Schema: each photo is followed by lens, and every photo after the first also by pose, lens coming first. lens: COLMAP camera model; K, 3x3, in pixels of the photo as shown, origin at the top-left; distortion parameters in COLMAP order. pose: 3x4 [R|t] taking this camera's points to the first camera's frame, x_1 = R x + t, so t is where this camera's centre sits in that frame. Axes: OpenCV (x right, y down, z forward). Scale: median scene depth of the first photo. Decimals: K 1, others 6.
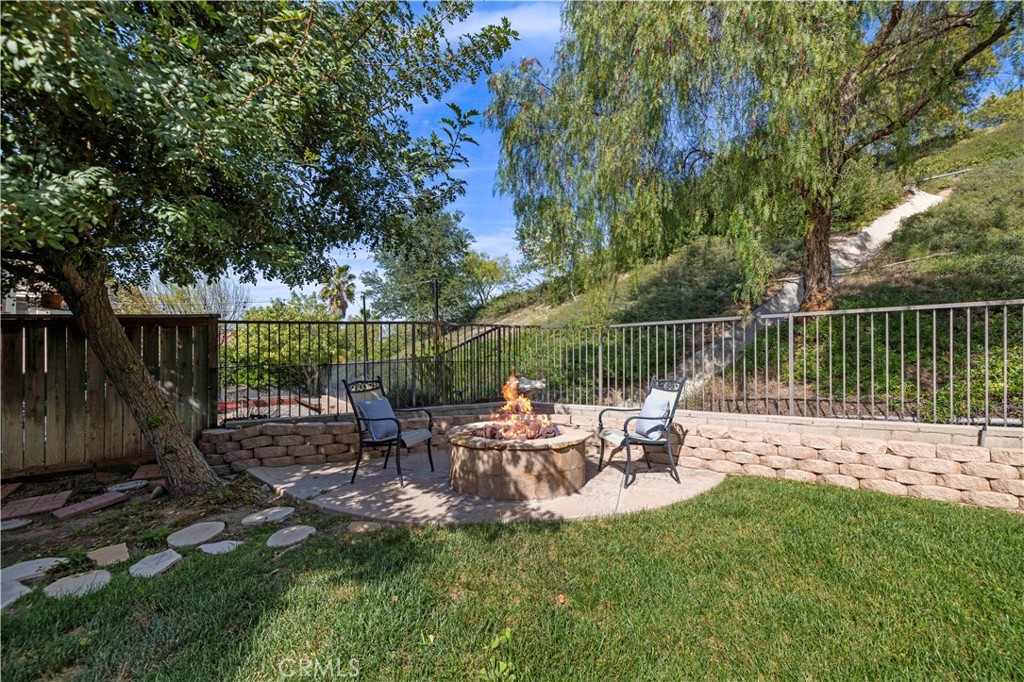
lens RADIAL K [[437.3, 0, 517.7], [0, 437.3, 343.9], [0, 0, 1]] dist [0.003287, 0.000870]
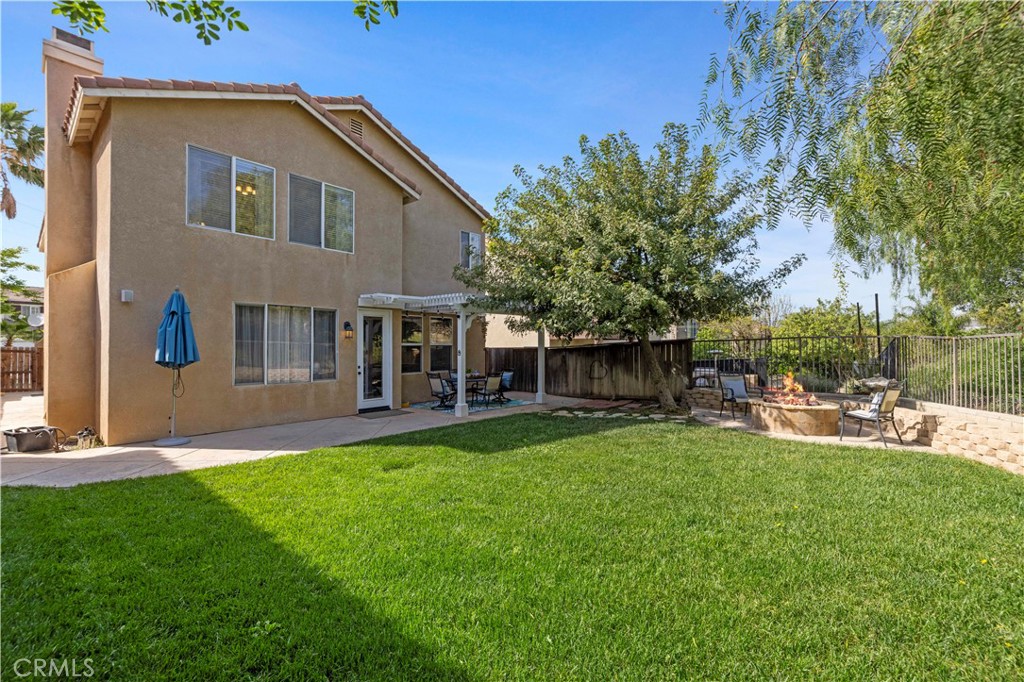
lens RADIAL K [[437.3, 0, 511.6], [0, 437.3, 338.5], [0, 0, 1]] dist [0.003287, 0.000870]
pose [[0.377881, -0.010355, -0.925796, 1.267350], [0.010518, 0.999921, -0.006891, -0.083015], [0.925795, -0.007134, 0.377960, -0.846371]]
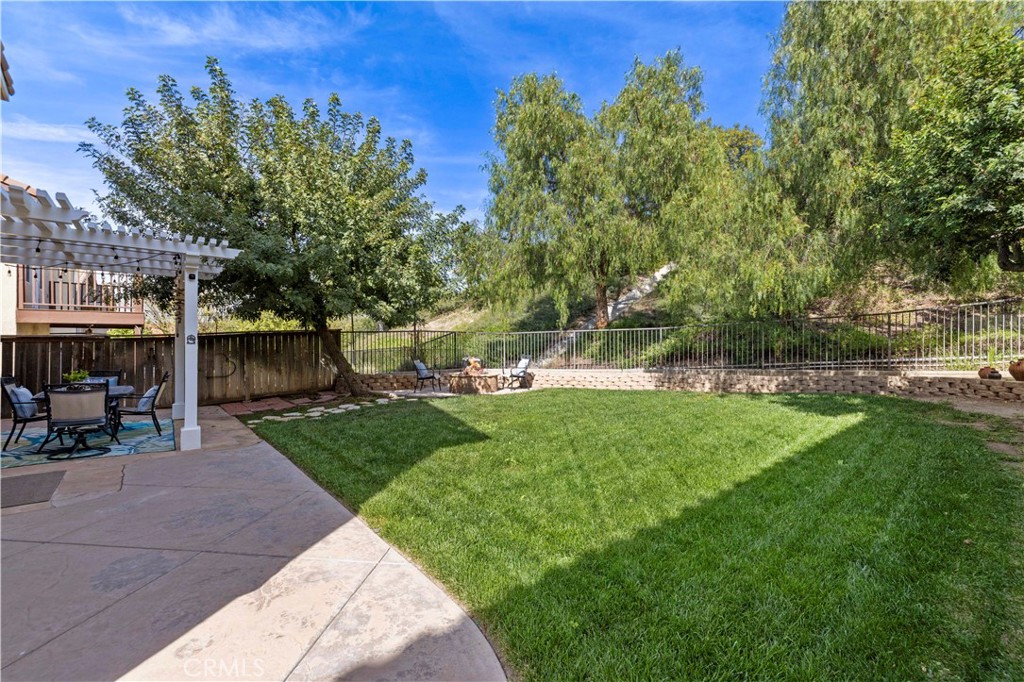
lens RADIAL K [[437.3, 0, 512.8], [0, 437.3, 338.3], [0, 0, 1]] dist [0.003287, 0.000870]
pose [[0.982179, 0.002248, 0.187936, -0.276321], [-0.003969, 0.999954, 0.008781, -0.052616], [-0.187908, -0.009370, 0.982142, -1.760866]]
